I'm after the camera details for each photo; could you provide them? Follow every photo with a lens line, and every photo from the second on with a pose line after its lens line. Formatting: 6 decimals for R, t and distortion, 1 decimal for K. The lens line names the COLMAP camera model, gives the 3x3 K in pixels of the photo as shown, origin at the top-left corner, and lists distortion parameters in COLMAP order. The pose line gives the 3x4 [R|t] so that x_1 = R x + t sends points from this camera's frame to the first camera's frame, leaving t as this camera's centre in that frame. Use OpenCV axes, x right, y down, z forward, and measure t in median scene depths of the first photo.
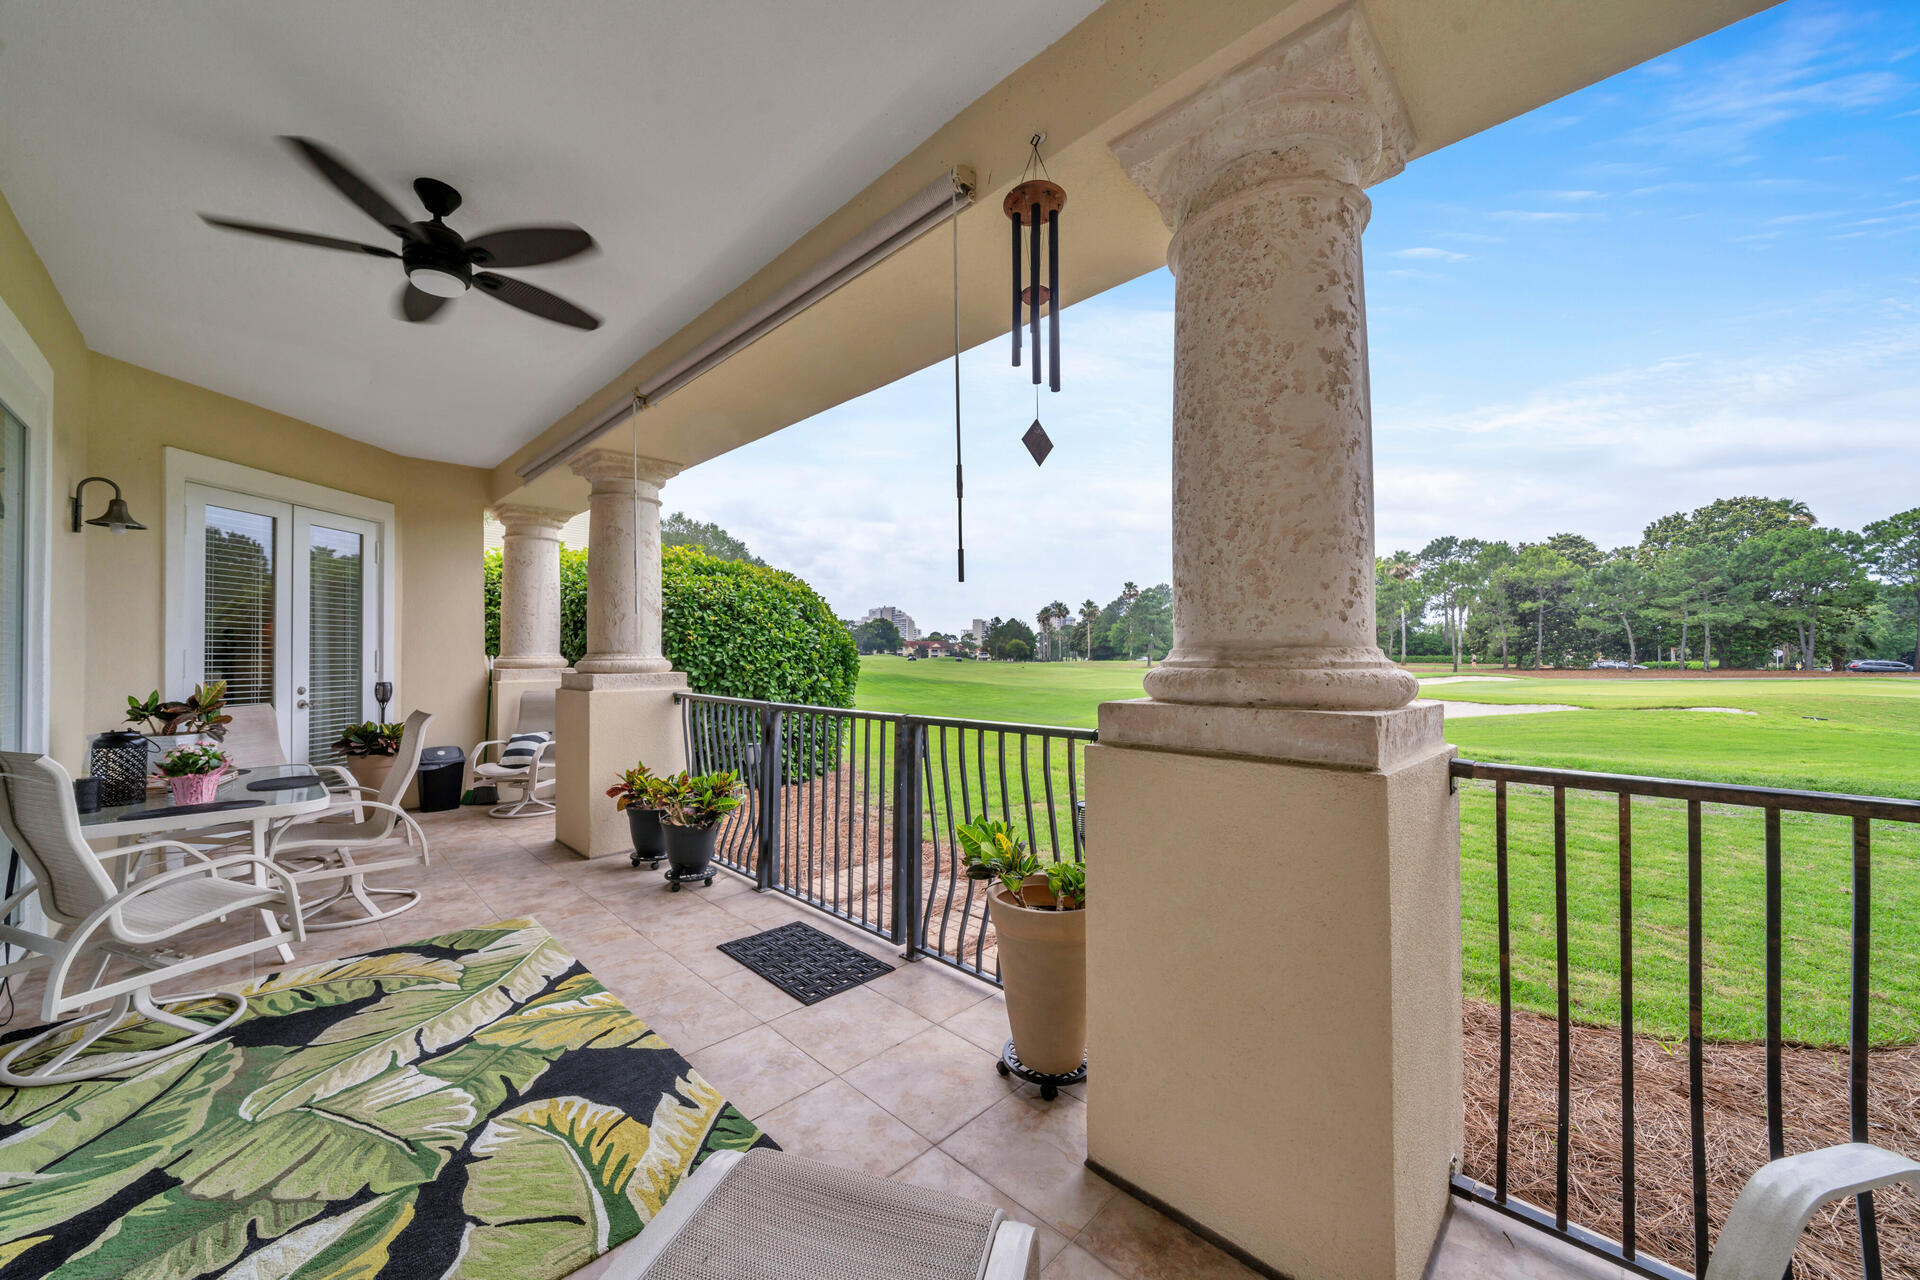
lens RADIAL K [[711.0, 0, 927.6], [0, 711.0, 637.9], [0, 0, 1]] dist [-0.001593, 0.000167]
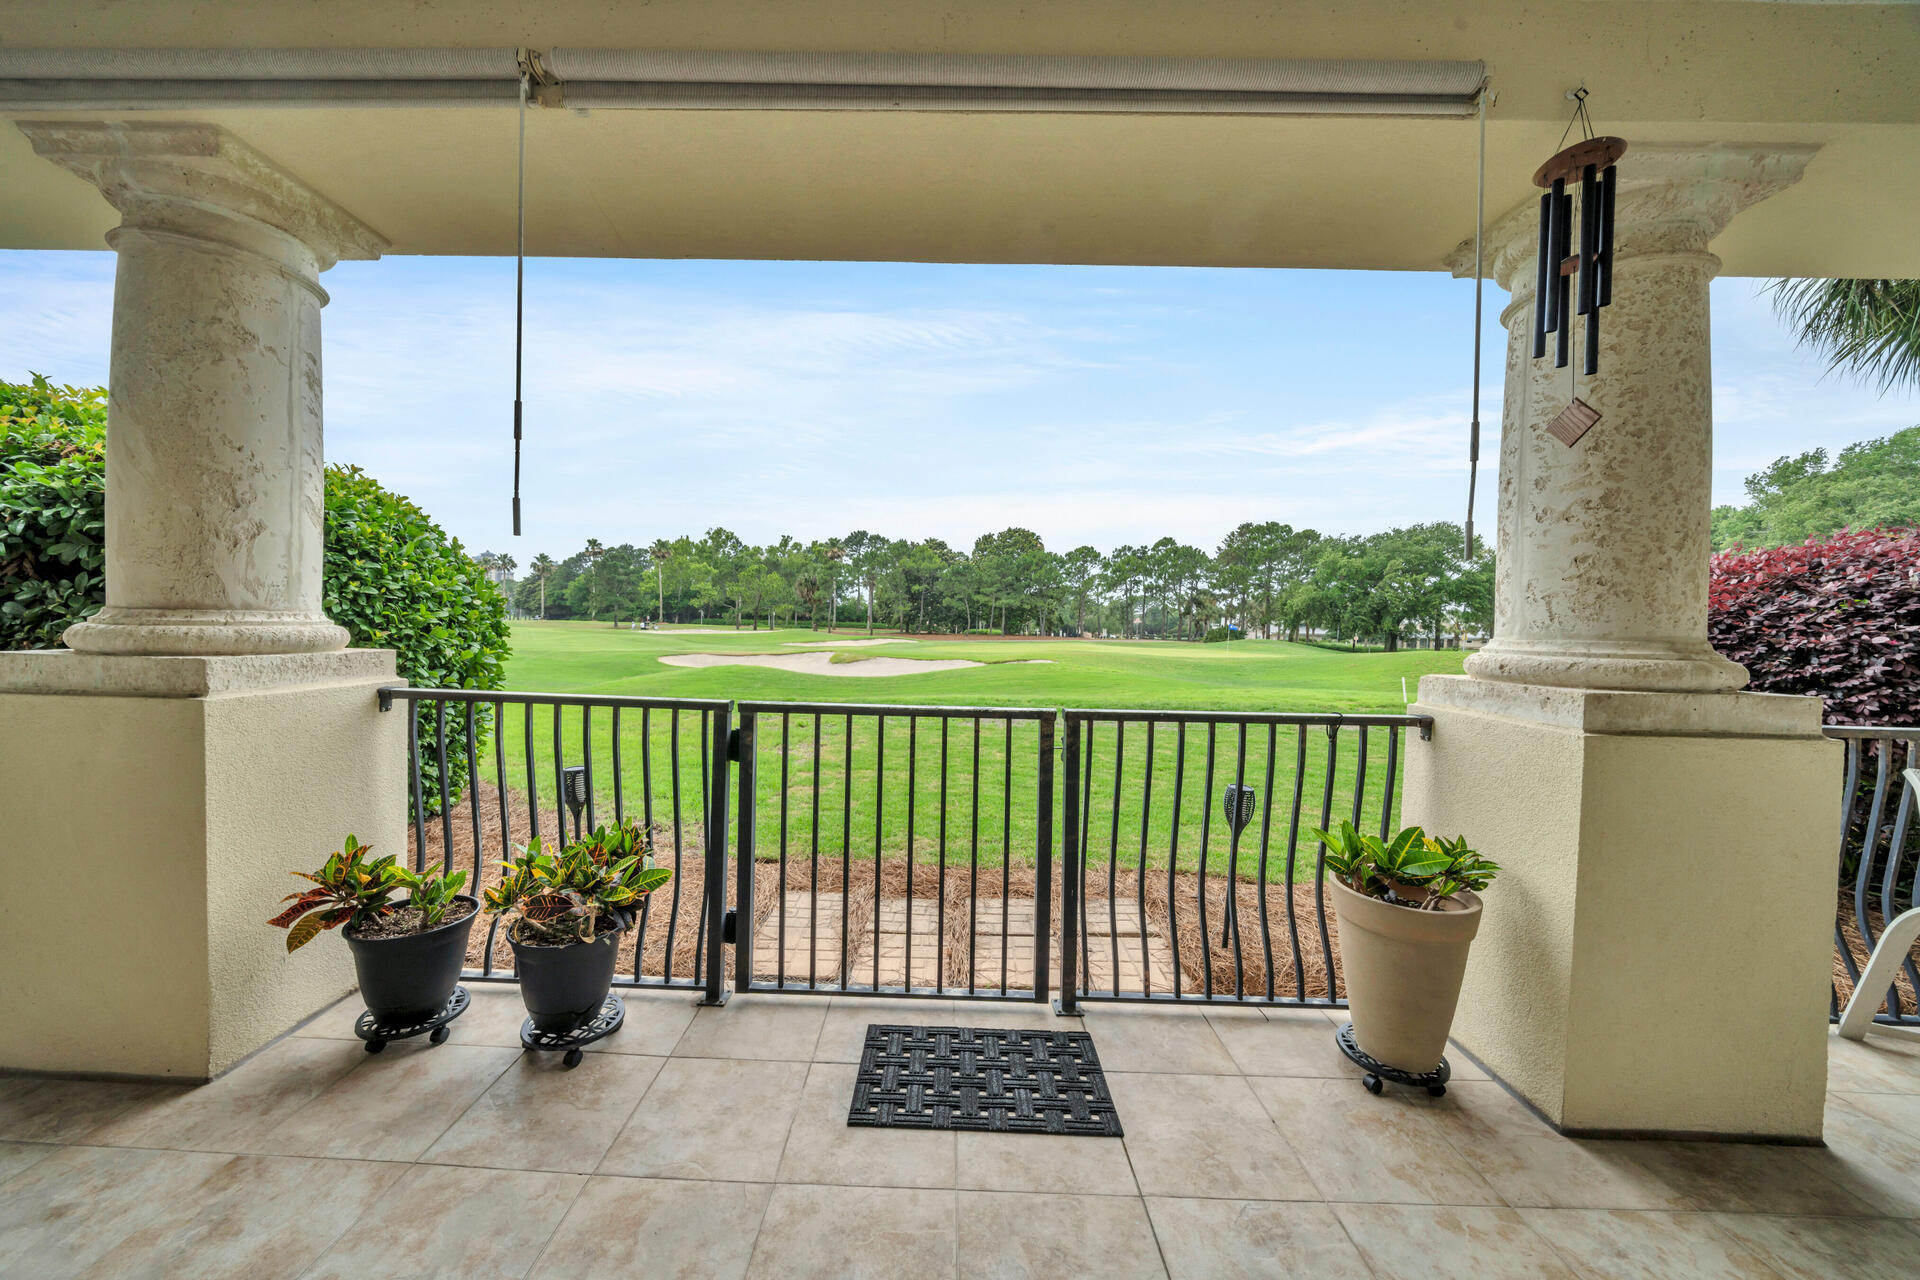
lens RADIAL K [[670.5, 0, 937.2], [0, 670.5, 633.1], [0, 0, 1]] dist [-0.004254, -0.000011]
pose [[0.700689, 0.007571, 0.713426, -0.735101], [-0.042054, 0.998643, 0.030705, 0.009347], [-0.712226, -0.051517, 0.700057, 0.661988]]
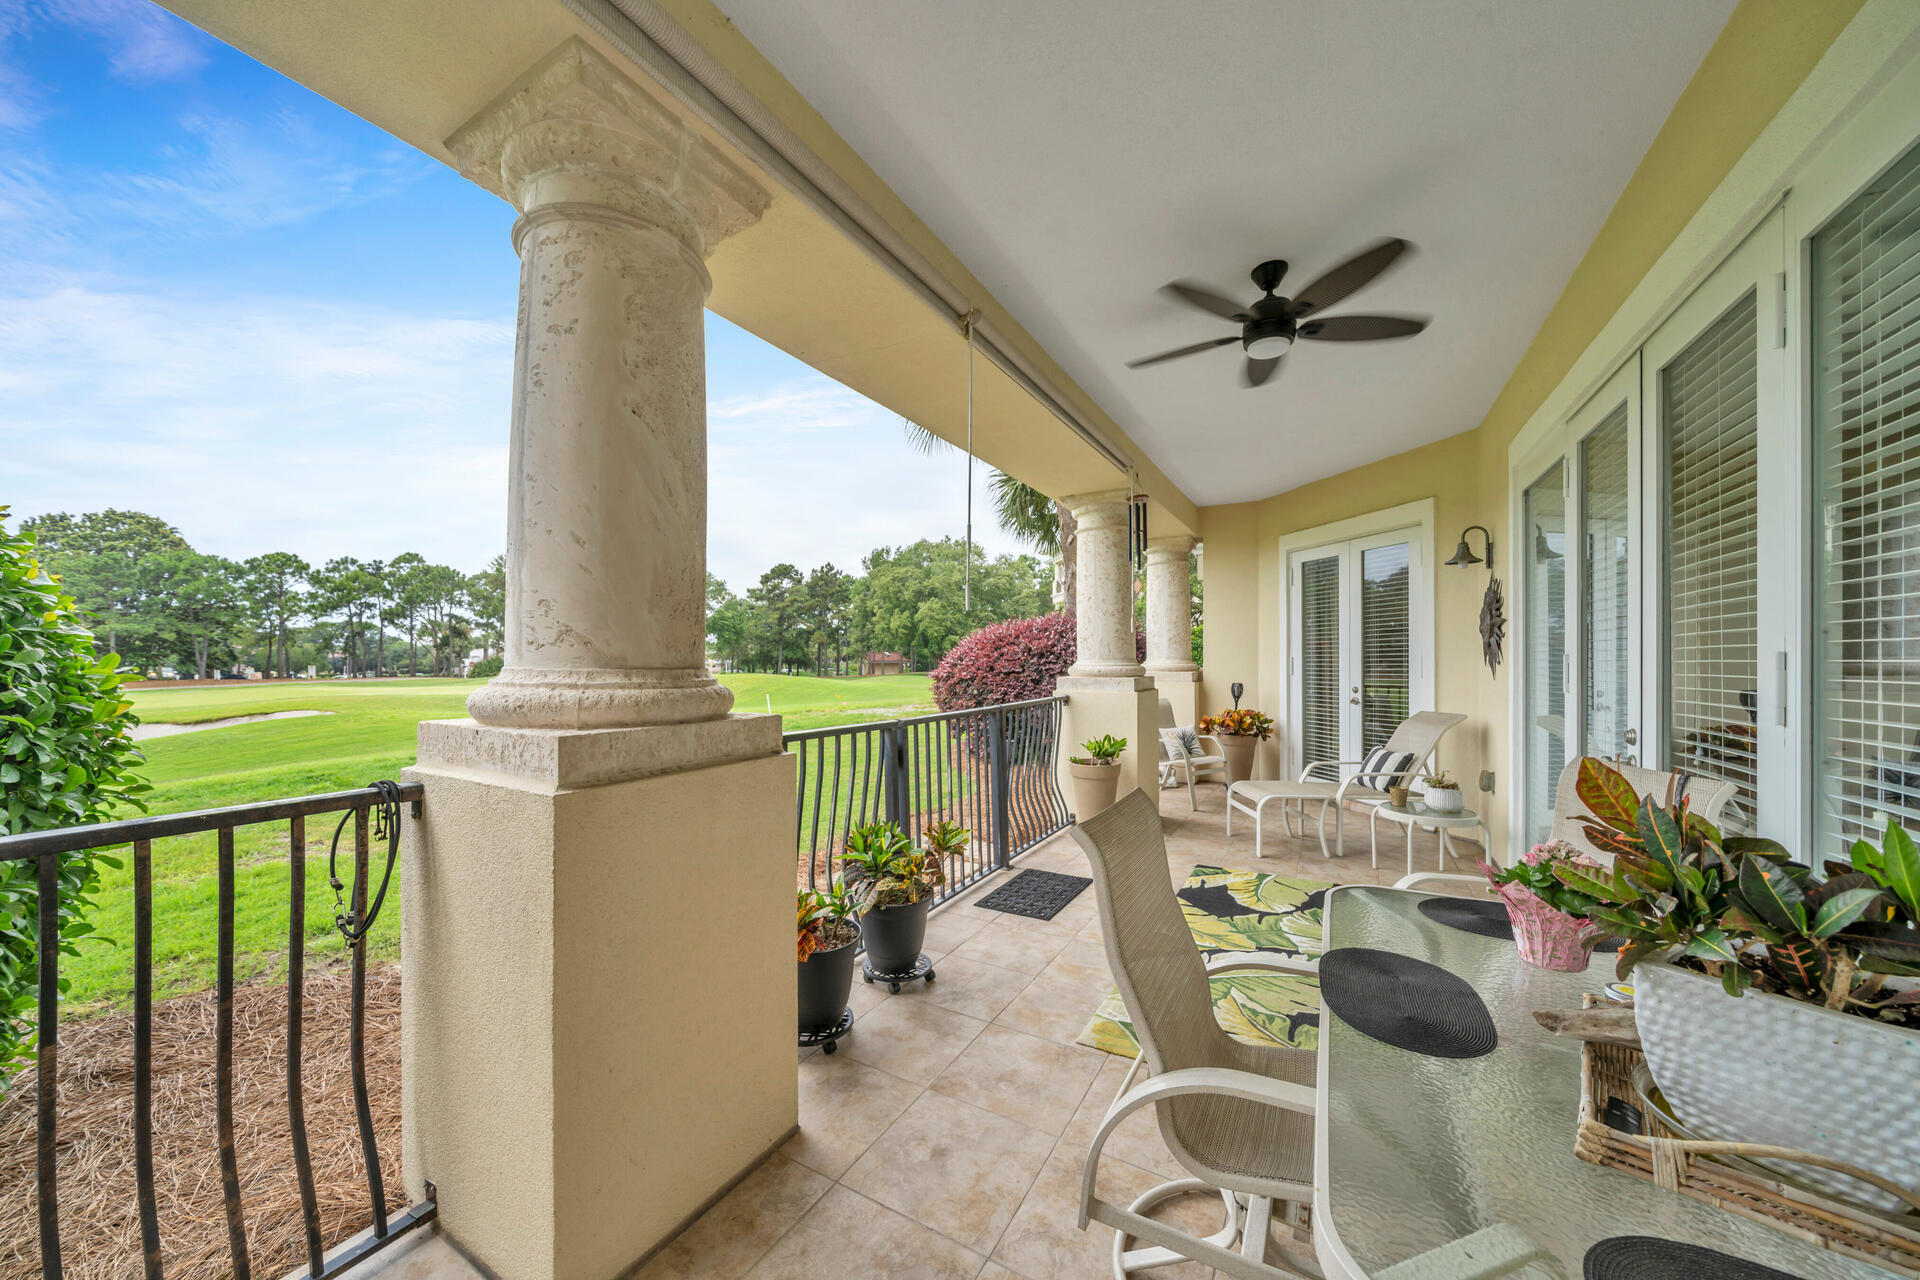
lens RADIAL K [[674.4, 0, 958.1], [0, 674.4, 652.8], [0, 0, 1]] dist [-0.000343, -0.000024]
pose [[-0.292531, 0.013160, 0.956165, -1.490507], [-0.017899, 0.999655, -0.019234, 0.032643], [-0.956088, -0.022741, -0.292195, 1.684403]]
